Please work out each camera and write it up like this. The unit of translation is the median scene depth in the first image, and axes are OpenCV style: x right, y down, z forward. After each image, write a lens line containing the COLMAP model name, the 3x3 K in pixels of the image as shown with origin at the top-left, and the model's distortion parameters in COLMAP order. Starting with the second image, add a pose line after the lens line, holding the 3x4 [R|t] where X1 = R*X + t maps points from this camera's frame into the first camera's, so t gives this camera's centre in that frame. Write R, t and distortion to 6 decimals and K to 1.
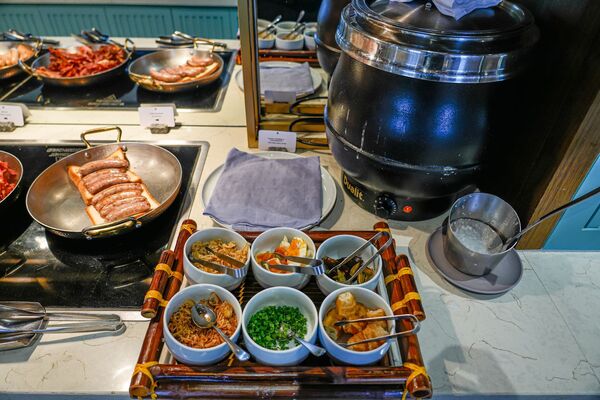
lens RADIAL K [[351.8, 0, 300.0], [0, 351.8, 200.7], [0, 0, 1]] dist [0.002018, 0.000179]
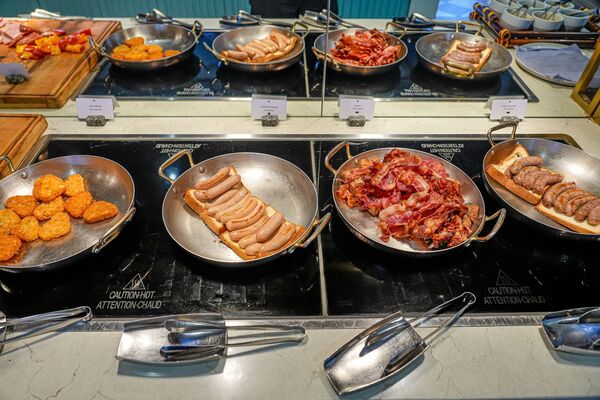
lens RADIAL K [[401.3, 0, 299.9], [0, 401.3, 200.7], [0, 0, 1]] dist [0.005695, -0.000282]
pose [[0.999871, -0.010625, -0.012081, -0.342255], [0.010641, 0.999943, 0.001265, -0.002134], [0.012067, -0.001394, 0.999926, -0.016517]]
